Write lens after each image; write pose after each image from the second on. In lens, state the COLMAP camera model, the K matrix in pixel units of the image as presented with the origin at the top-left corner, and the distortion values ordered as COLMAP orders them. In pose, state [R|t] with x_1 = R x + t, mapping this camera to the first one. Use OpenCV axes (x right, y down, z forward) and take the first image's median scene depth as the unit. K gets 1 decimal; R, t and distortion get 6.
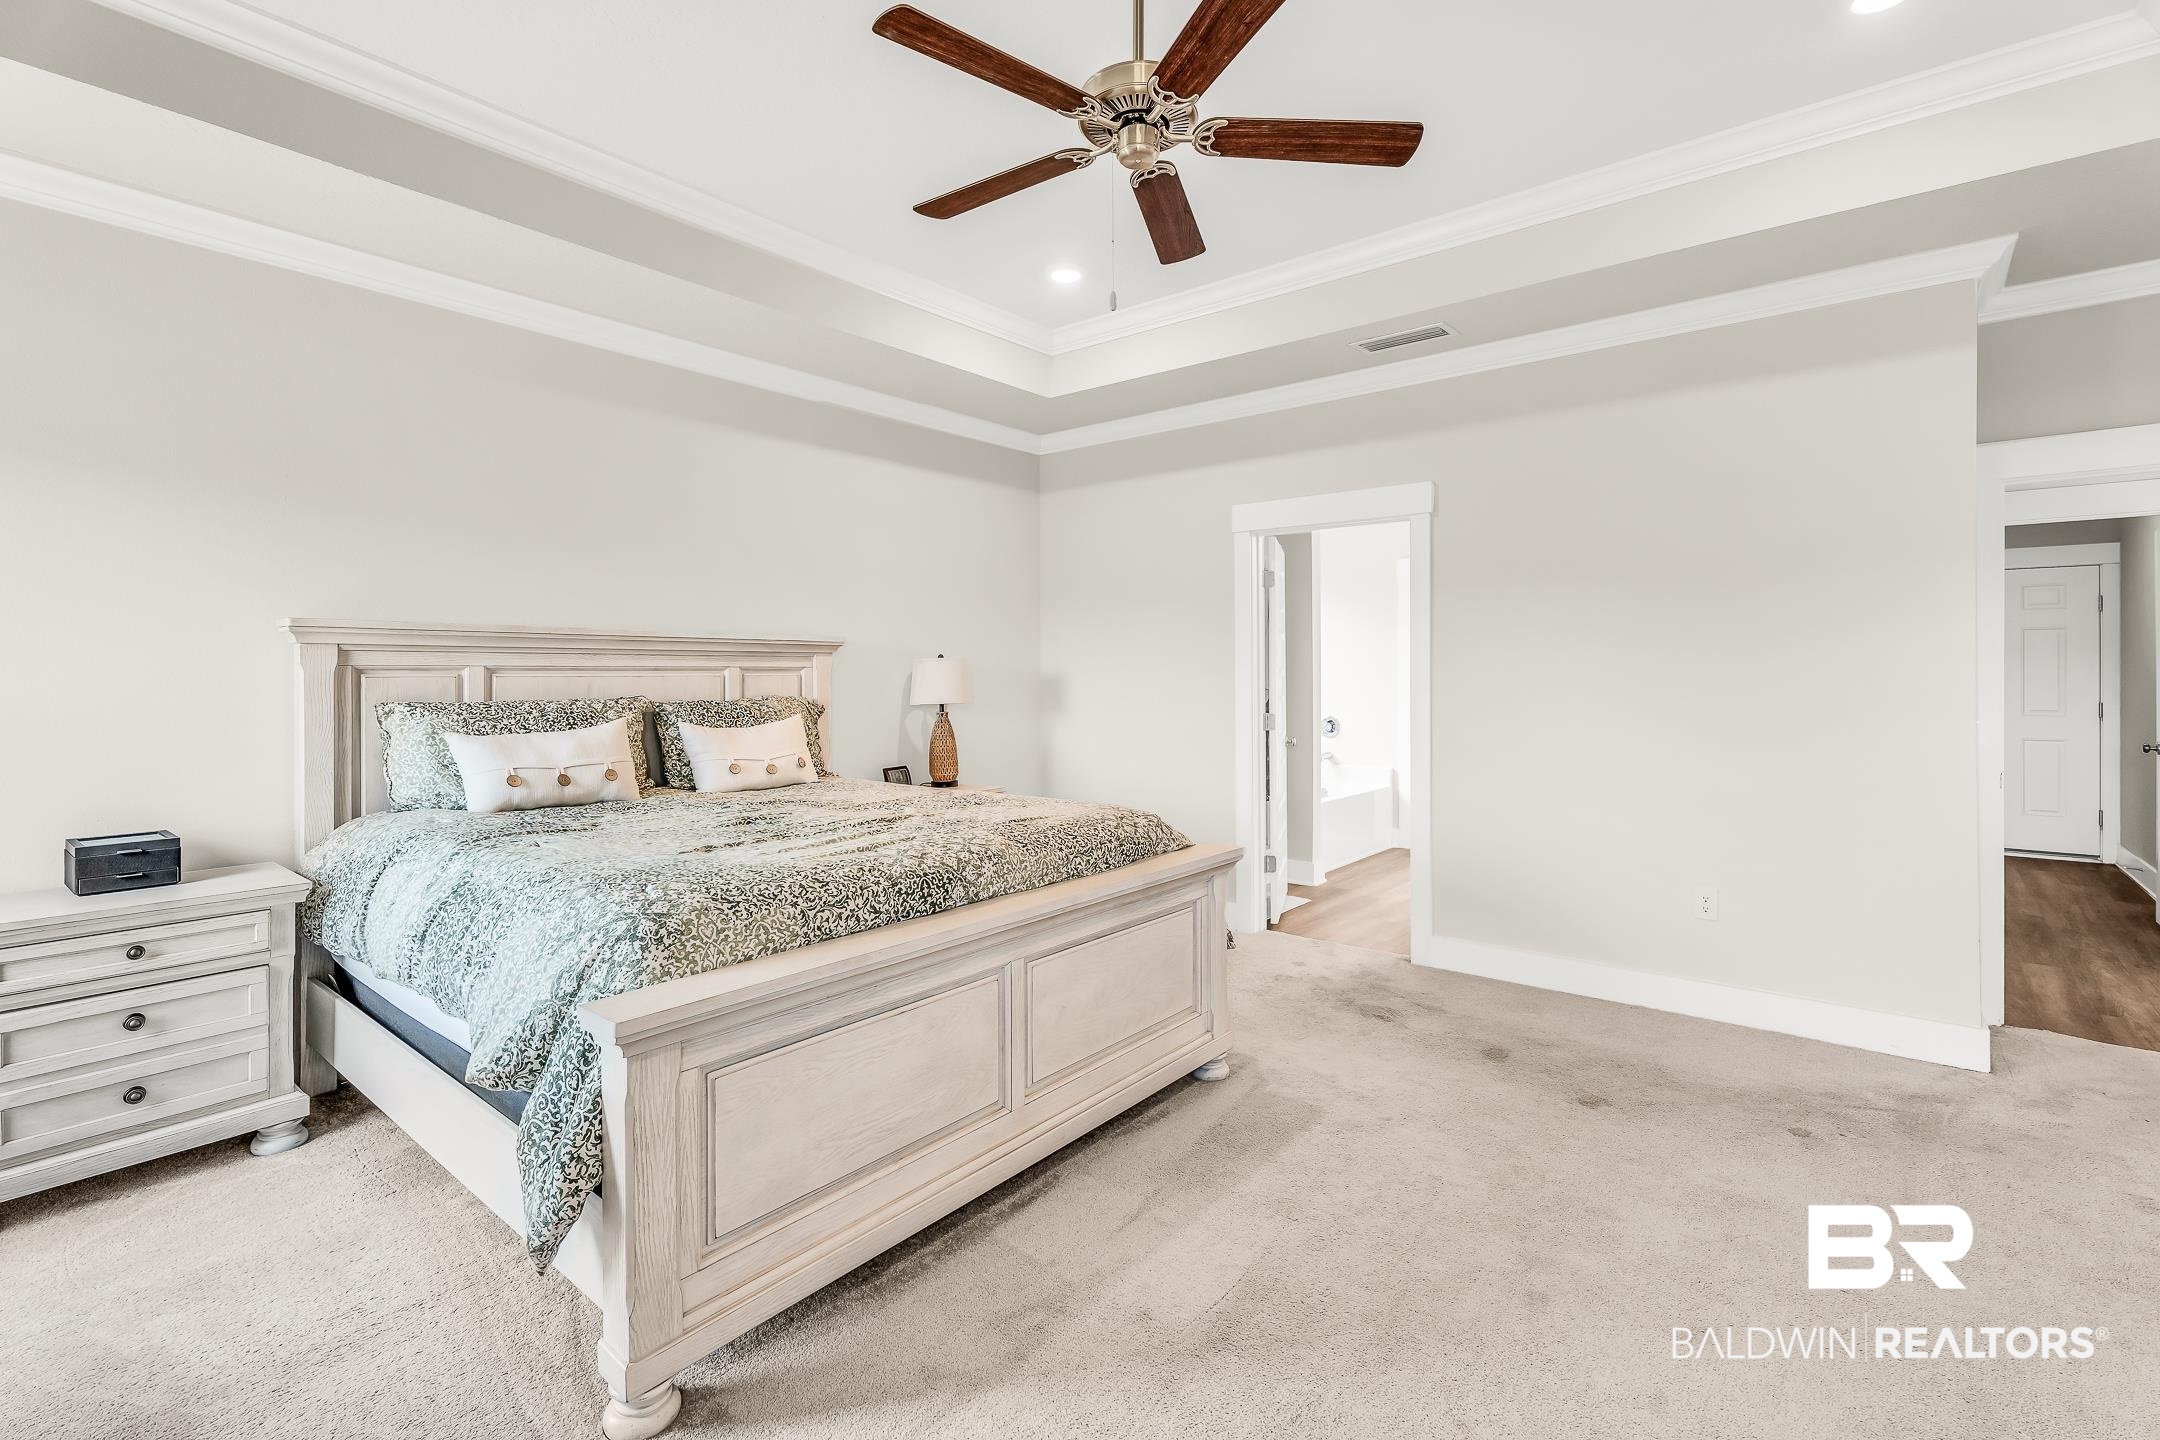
lens RADIAL K [[998.4, 0, 1075.4], [0, 998.4, 673.3], [0, 0, 1]] dist [-0.001473, 0.000319]
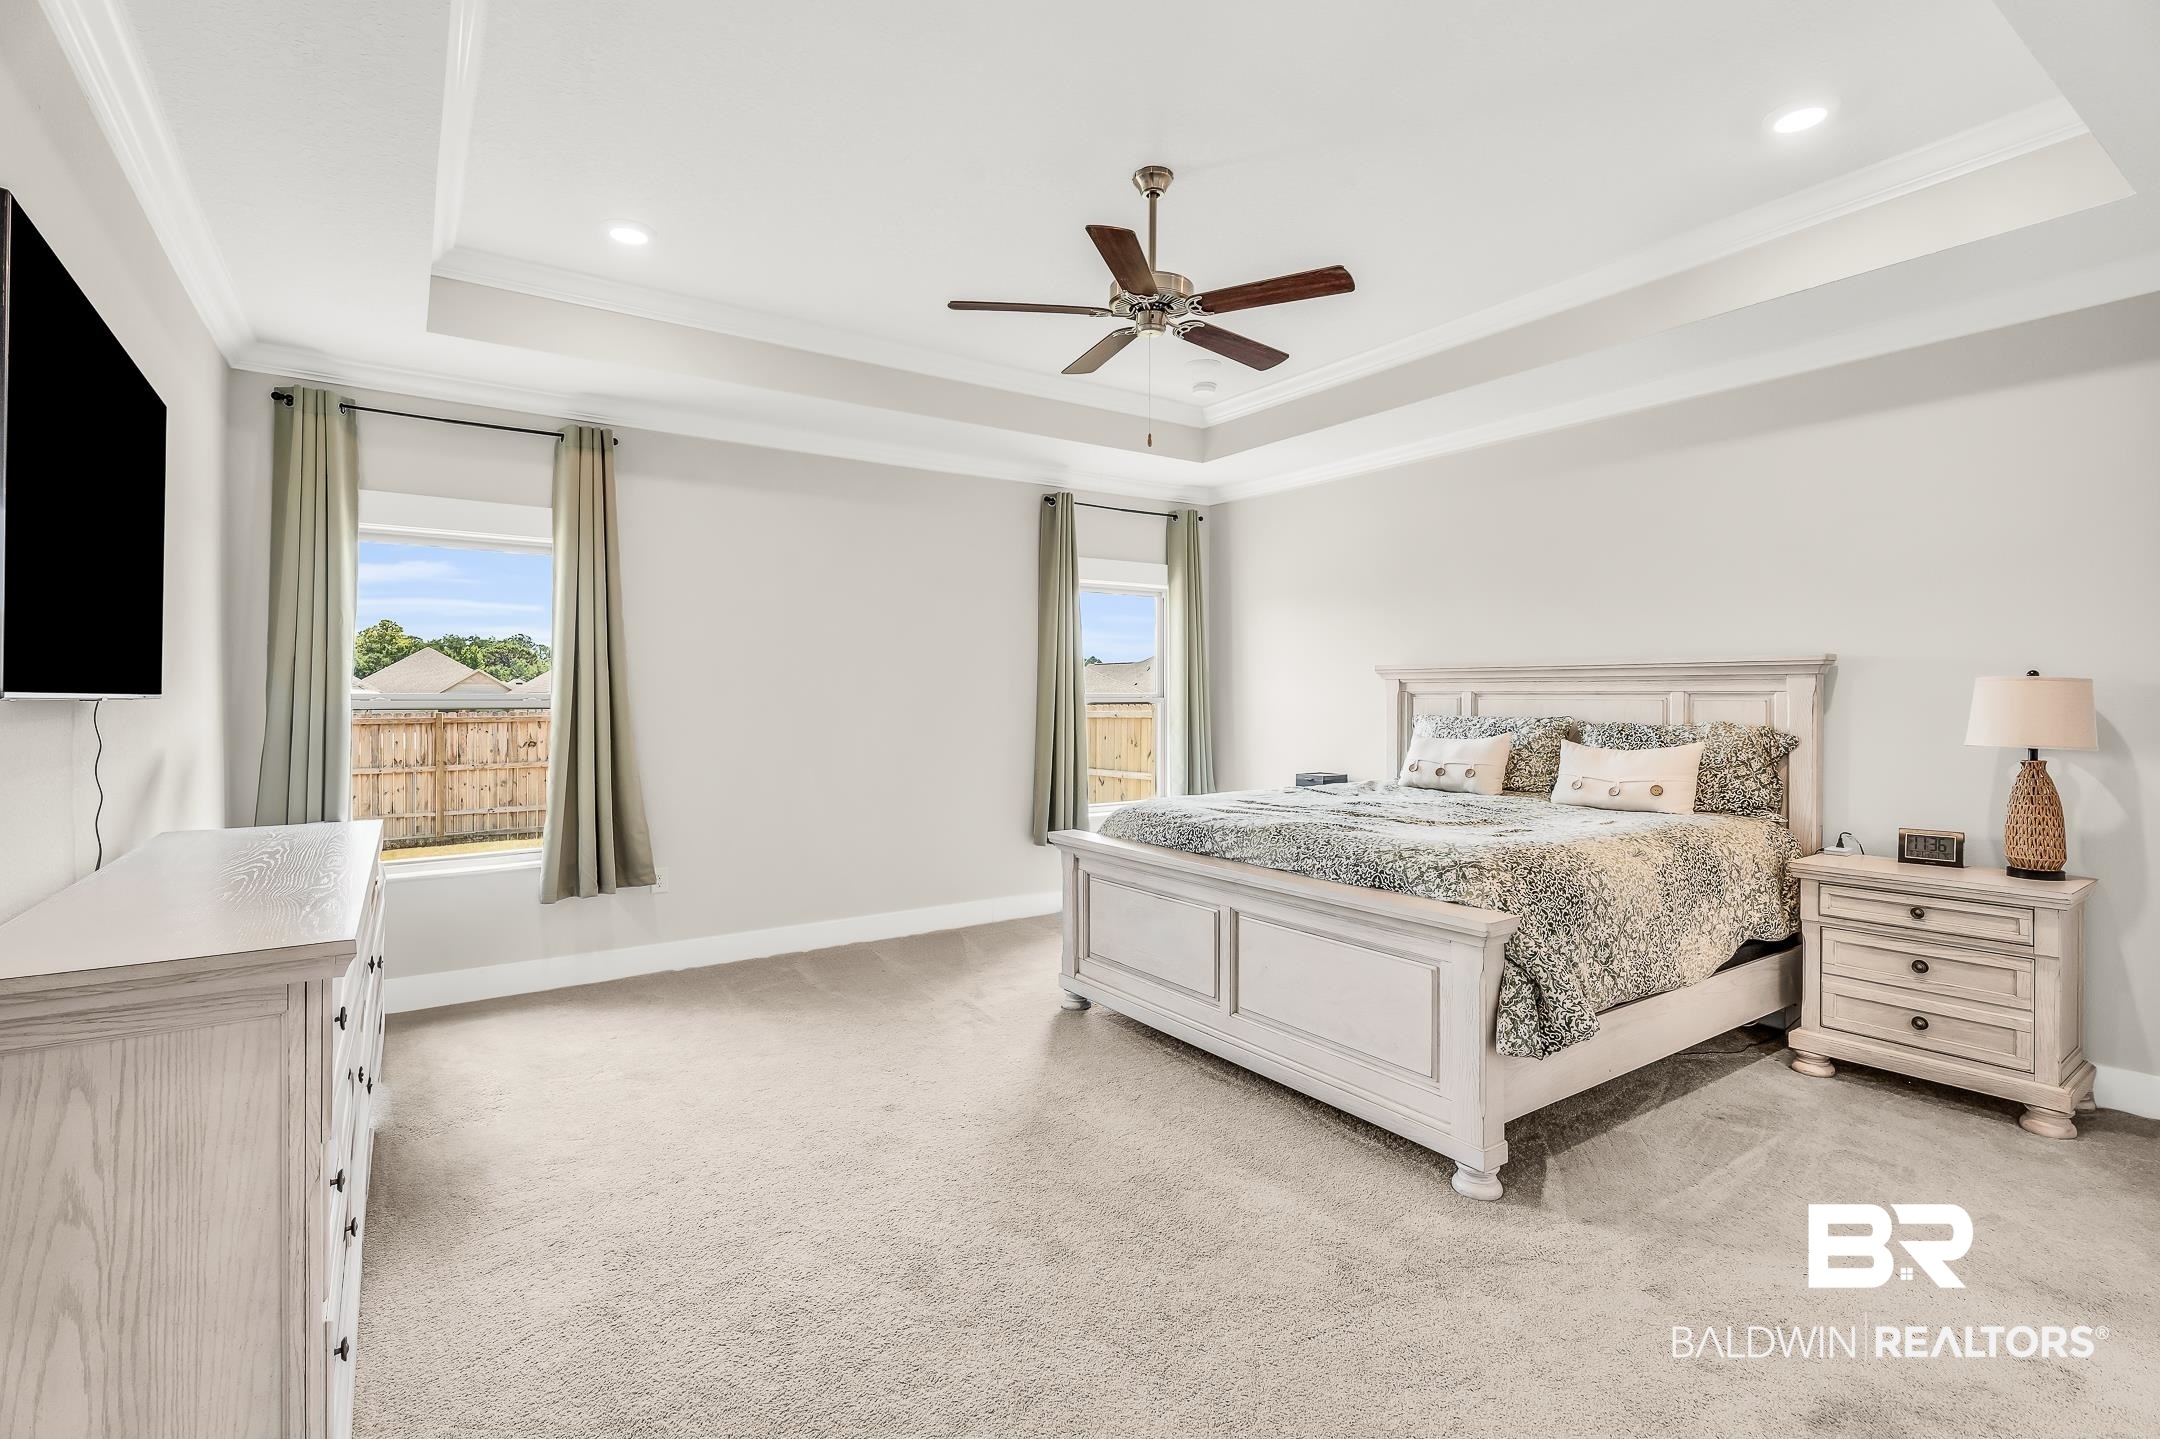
lens RADIAL K [[998.4, 0, 1075.4], [0, 998.4, 672.8], [0, 0, 1]] dist [-0.001473, 0.000319]
pose [[-0.294559, -0.017572, -0.955472, 0.963035], [-0.000454, 0.999833, -0.018248, -0.007940], [0.955633, -0.004941, -0.294518, 0.879701]]
